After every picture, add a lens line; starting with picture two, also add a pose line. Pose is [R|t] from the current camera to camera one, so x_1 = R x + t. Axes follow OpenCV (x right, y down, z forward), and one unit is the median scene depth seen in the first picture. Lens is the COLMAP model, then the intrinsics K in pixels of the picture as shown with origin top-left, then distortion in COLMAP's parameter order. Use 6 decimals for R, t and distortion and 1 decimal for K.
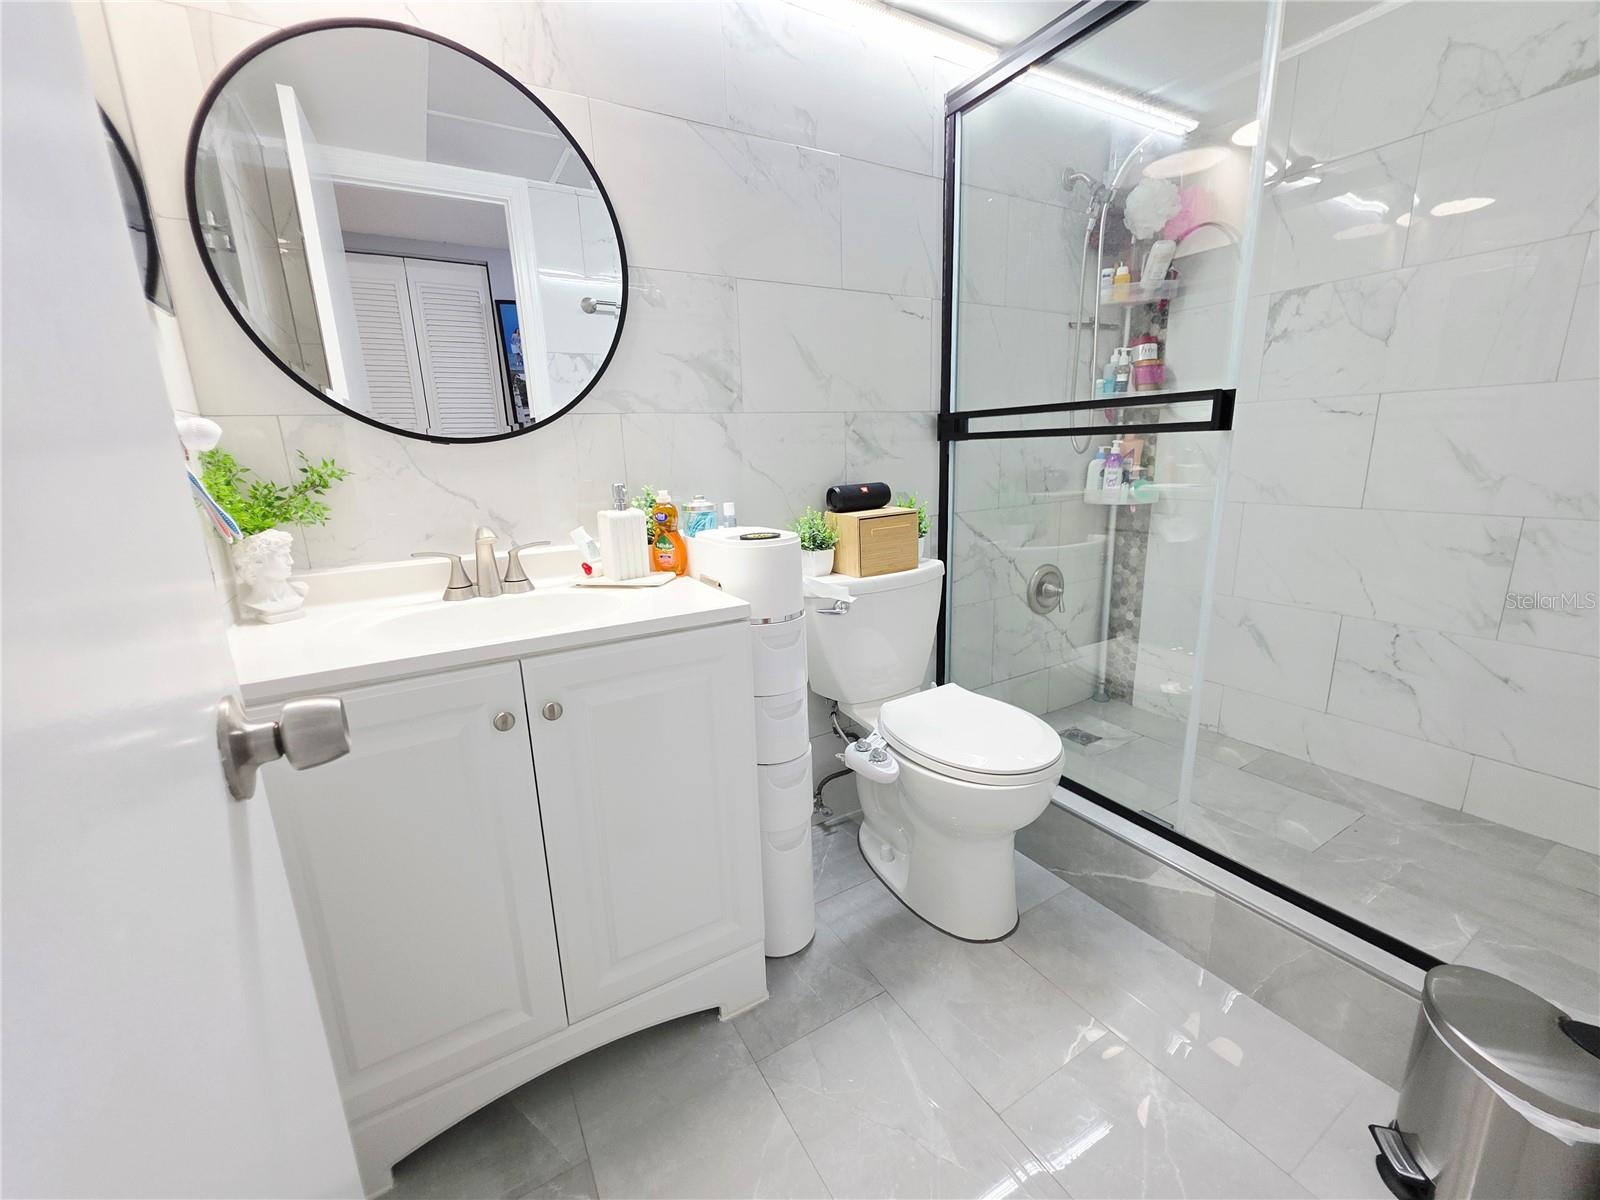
lens RADIAL K [[644.2, 0, 800.3], [0, 644.2, 599.8], [0, 0, 1]] dist [-0.004310, 0.002432]
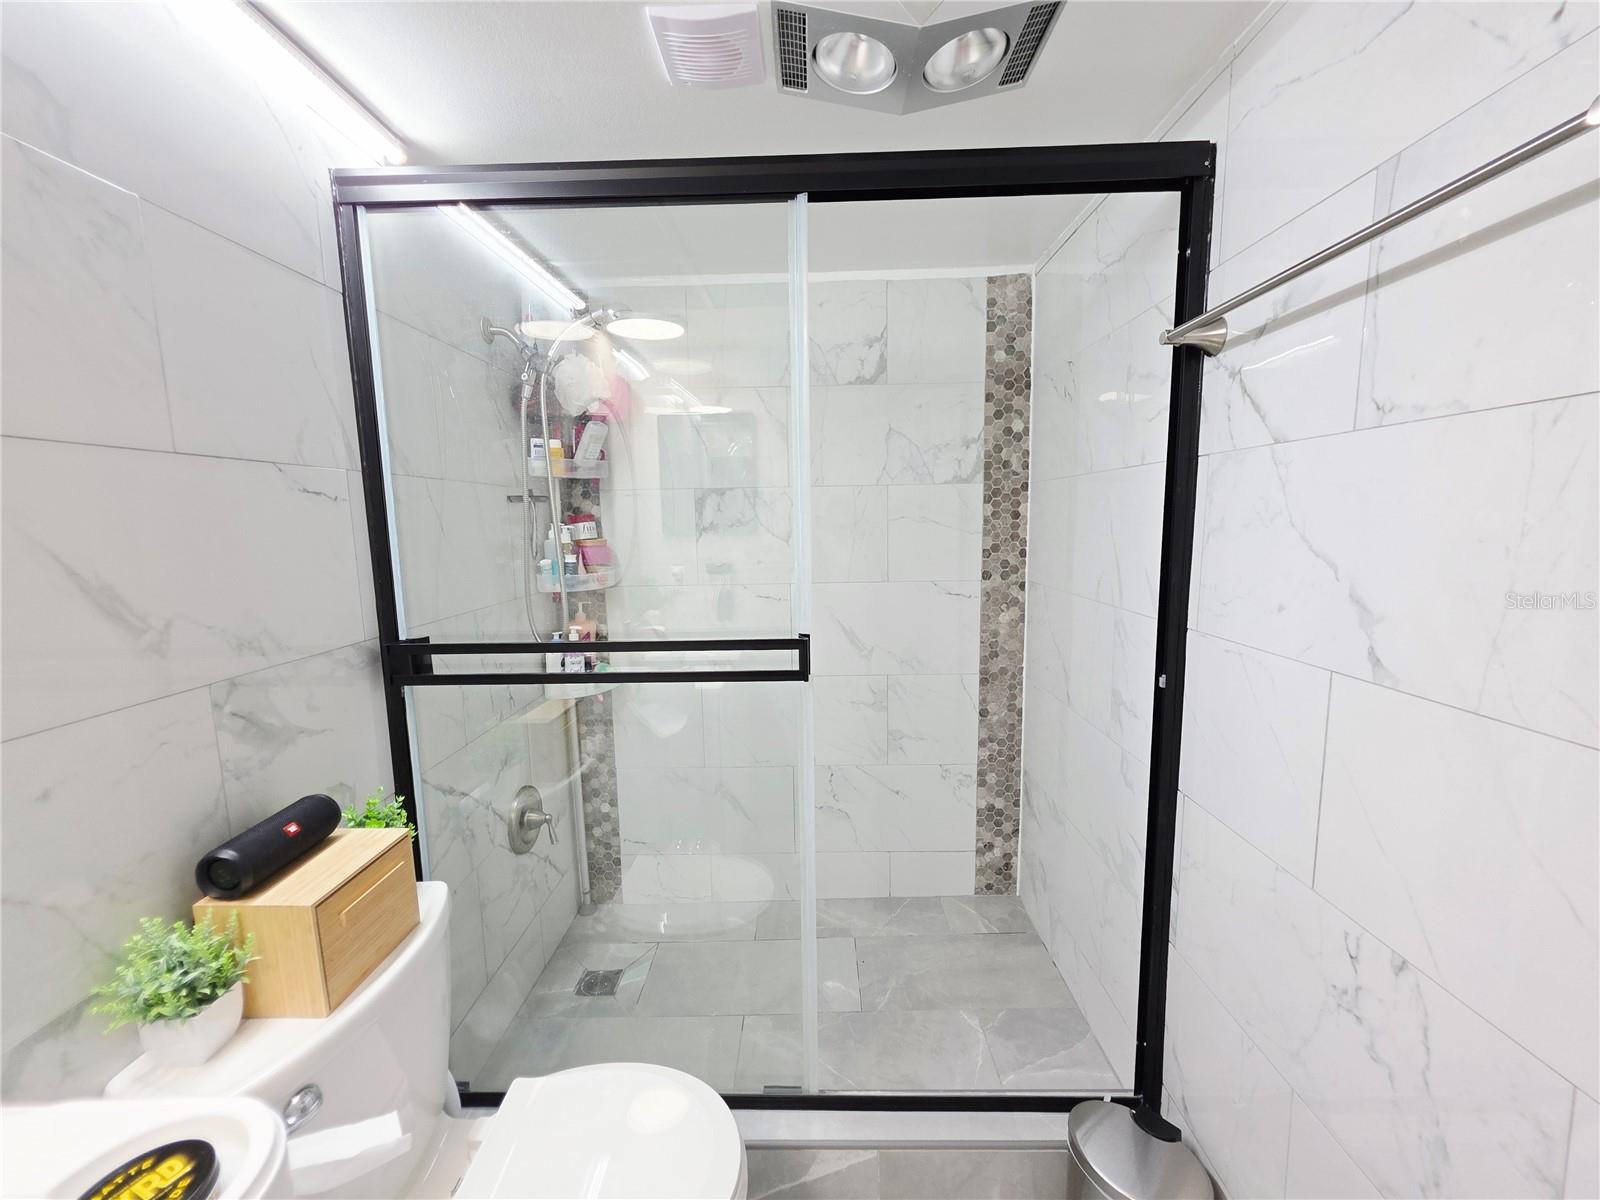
lens RADIAL K [[644.2, 0, 802.4], [0, 644.2, 601.9], [0, 0, 1]] dist [-0.004310, 0.002432]
pose [[0.529094, -0.086416, 0.844152, -0.096453], [0.198196, 0.979871, -0.023915, -0.234848], [-0.825093, 0.179961, 0.535571, 0.318317]]
